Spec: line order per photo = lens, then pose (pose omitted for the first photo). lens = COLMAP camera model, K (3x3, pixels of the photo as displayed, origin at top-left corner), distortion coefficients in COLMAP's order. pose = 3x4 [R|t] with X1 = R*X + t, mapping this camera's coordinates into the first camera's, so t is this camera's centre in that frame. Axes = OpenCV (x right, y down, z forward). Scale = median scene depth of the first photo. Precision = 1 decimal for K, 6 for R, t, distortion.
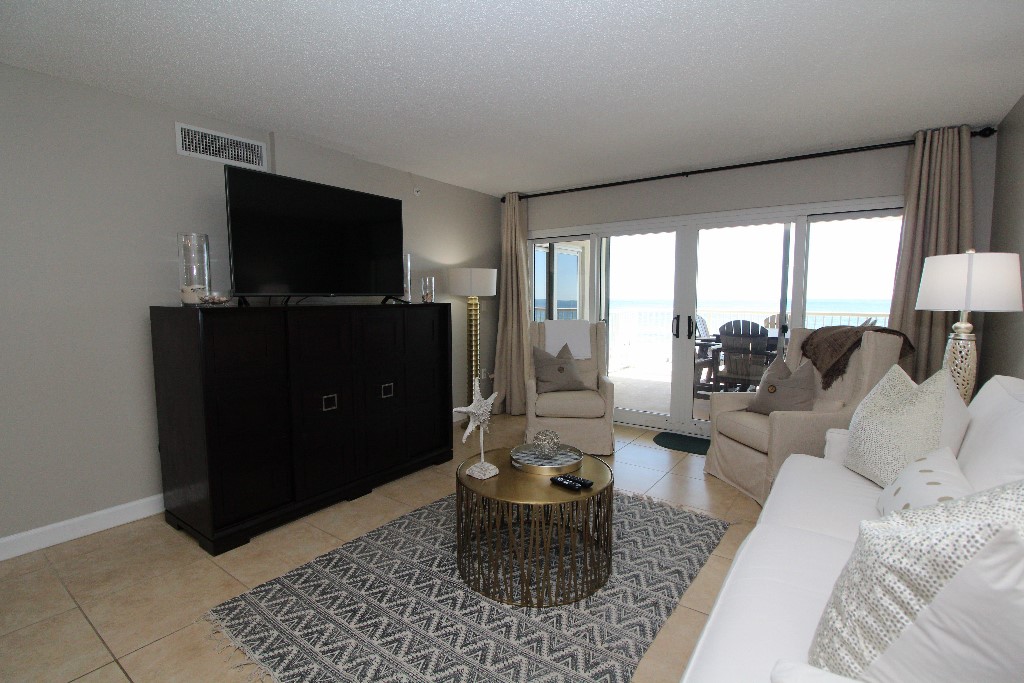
lens RADIAL K [[475.4, 0, 512.0], [0, 475.4, 341.5], [0, 0, 1]] dist [0.013298, -0.016395]
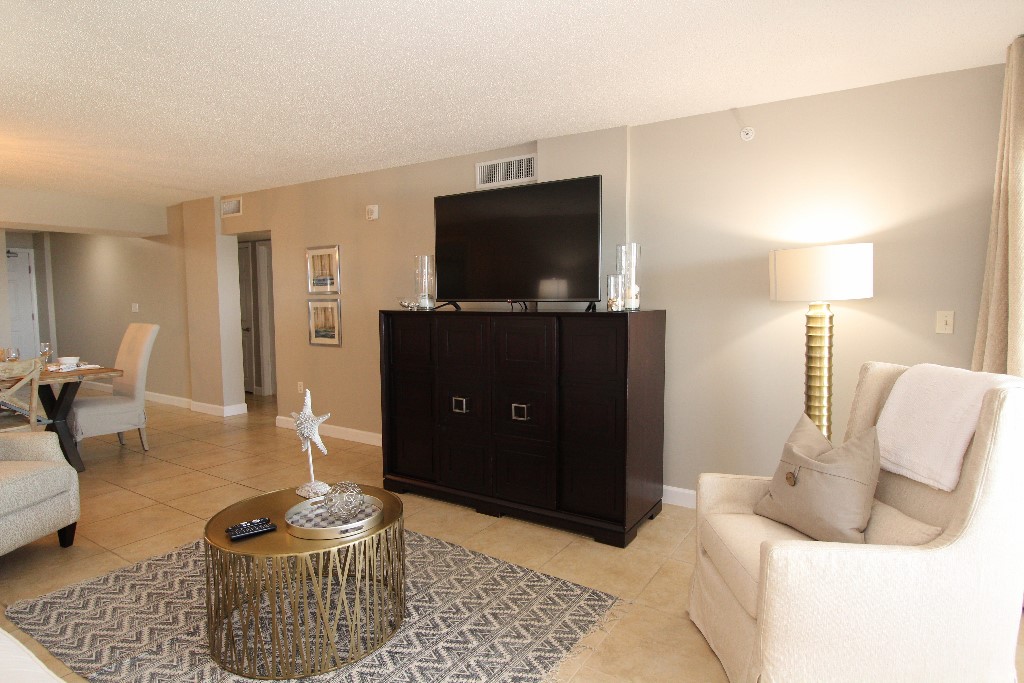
lens RADIAL K [[564.8, 0, 512.0], [0, 564.8, 341.5], [0, 0, 1]] dist [-0.001856, 0.000102]
pose [[0.043064, 0.073361, -0.996375, 0.796190], [-0.085469, 0.993915, 0.069486, -0.100092], [0.995410, 0.082167, 0.049072, 0.993944]]
